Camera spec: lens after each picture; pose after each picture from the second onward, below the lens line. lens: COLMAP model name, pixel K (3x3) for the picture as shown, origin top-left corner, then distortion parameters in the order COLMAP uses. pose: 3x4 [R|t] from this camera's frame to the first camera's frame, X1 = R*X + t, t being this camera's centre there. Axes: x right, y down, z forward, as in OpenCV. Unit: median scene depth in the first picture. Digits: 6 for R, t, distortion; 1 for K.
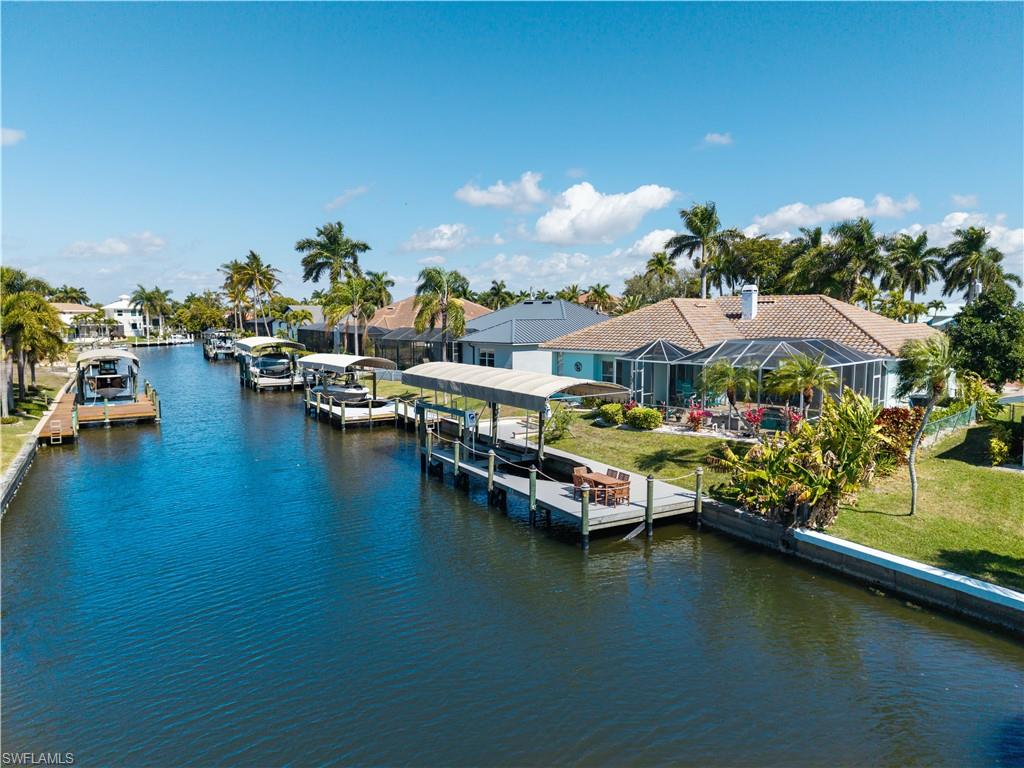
lens RADIAL K [[678.8, 0, 512.0], [0, 678.8, 384.0], [0, 0, 1]] dist [0.056454, -0.057043]
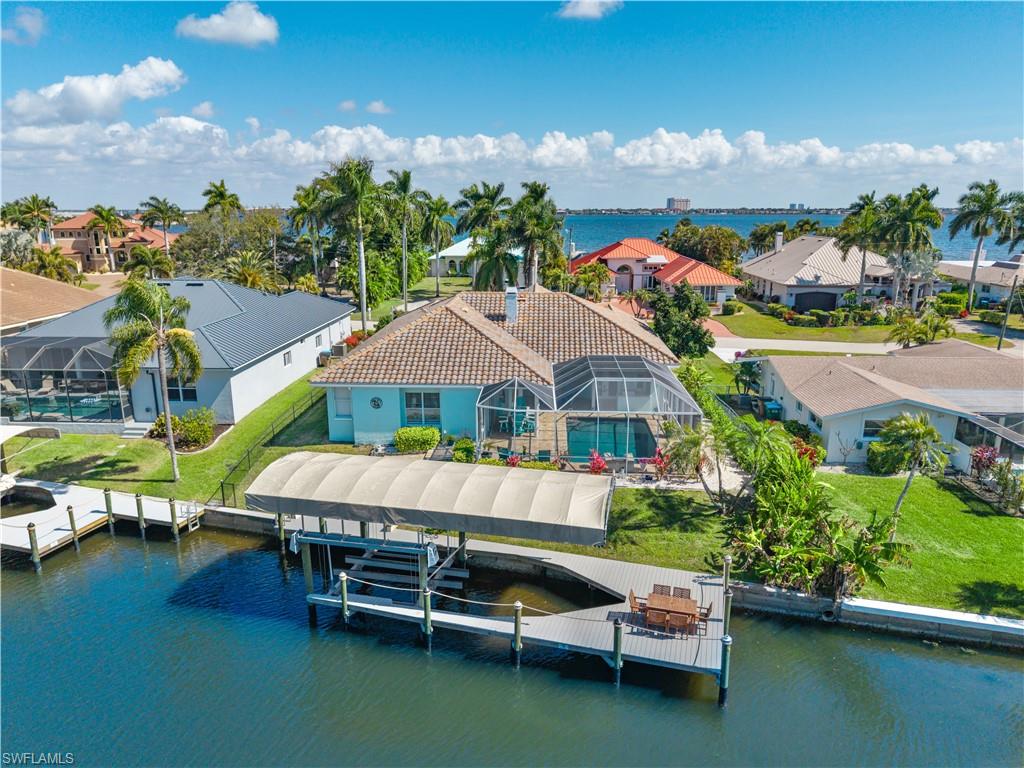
lens RADIAL K [[678.8, 0, 512.0], [0, 678.8, 384.0], [0, 0, 1]] dist [0.056454, -0.057043]
pose [[0.730796, -0.171243, 0.660767, -0.508169], [0.069531, 0.981660, 0.177506, -0.286734], [-0.679046, -0.083777, 0.729300, 0.446195]]
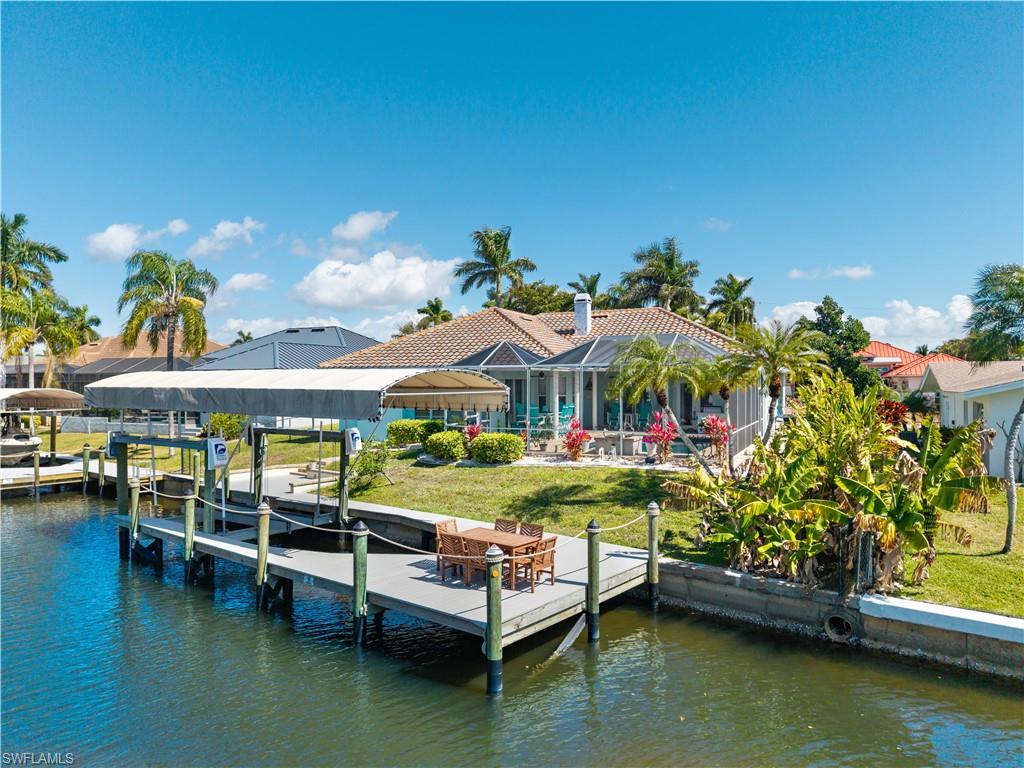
lens RADIAL K [[678.8, 0, 512.0], [0, 678.8, 384.0], [0, 0, 1]] dist [0.056454, -0.057043]
pose [[0.937353, -0.005034, 0.348346, -0.034624], [0.040430, 0.994712, -0.094415, 0.062584], [-0.346028, 0.102584, 0.932599, 0.432188]]
